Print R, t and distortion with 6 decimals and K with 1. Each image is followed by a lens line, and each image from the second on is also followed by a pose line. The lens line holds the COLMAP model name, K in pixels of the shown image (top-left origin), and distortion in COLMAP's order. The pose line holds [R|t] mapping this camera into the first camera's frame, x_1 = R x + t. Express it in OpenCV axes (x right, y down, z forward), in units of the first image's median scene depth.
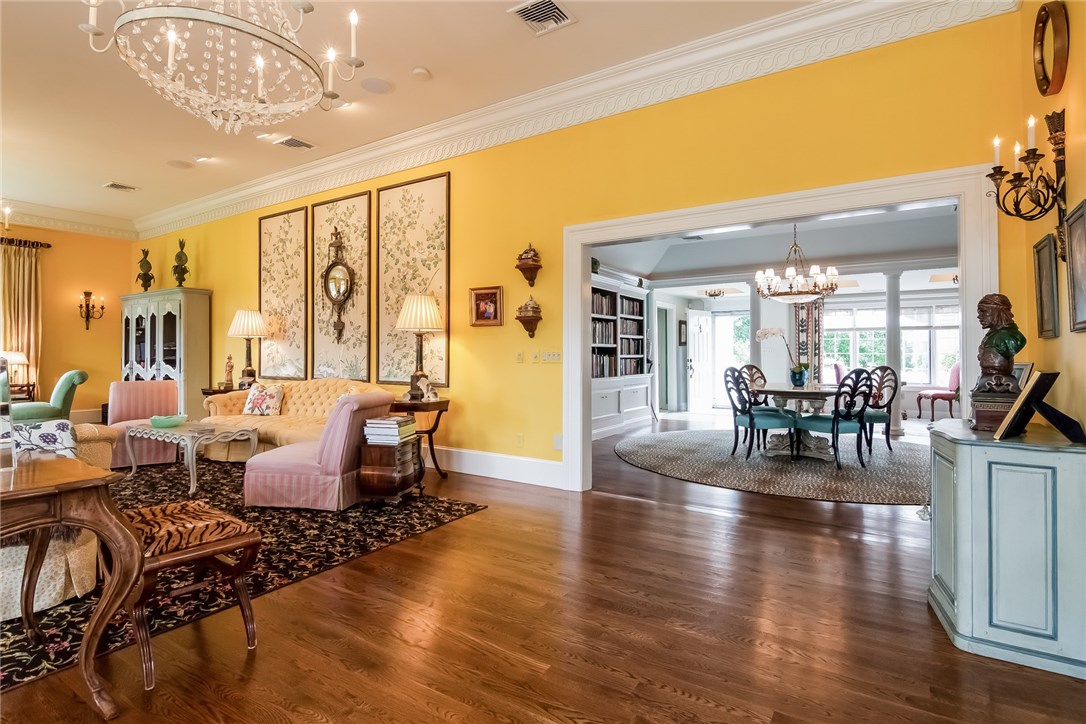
lens RADIAL K [[533.9, 0, 511.4], [0, 533.9, 347.9], [0, 0, 1]] dist [-0.003752, -0.005841]
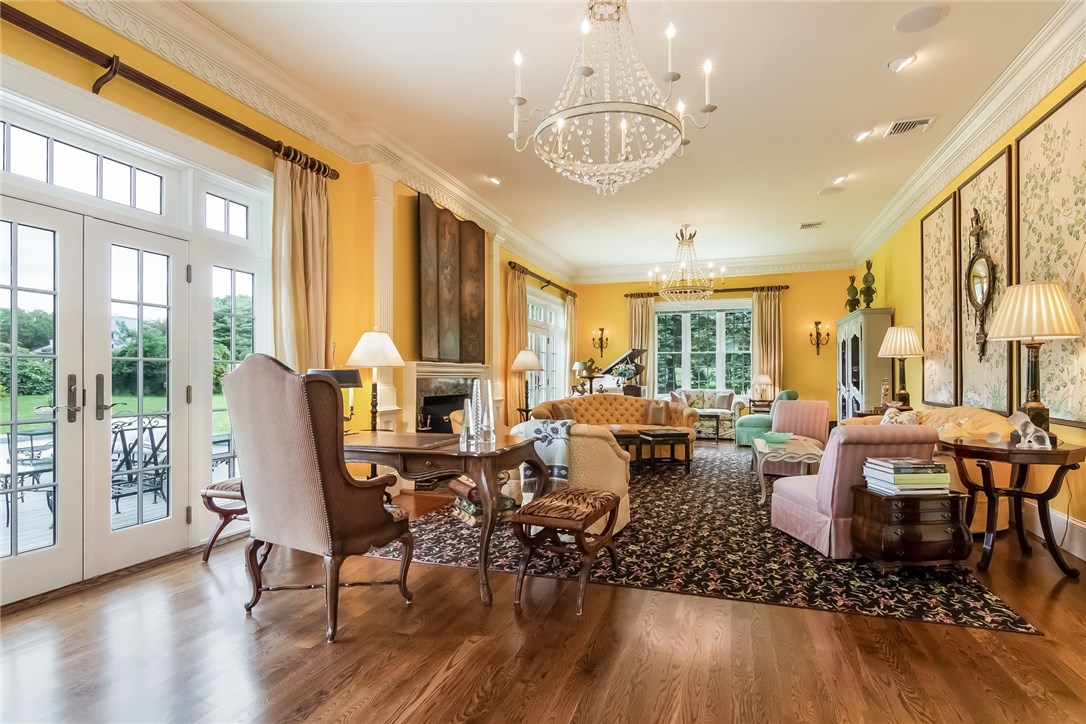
lens RADIAL K [[533.9, 0, 547.0], [0, 533.9, 379.1], [0, 0, 1]] dist [-0.003752, -0.005841]
pose [[0.271725, 0.003529, -0.962368, 0.257823], [0.013283, 0.999884, 0.007417, 0.002821], [0.962283, -0.014798, 0.271647, 0.225349]]
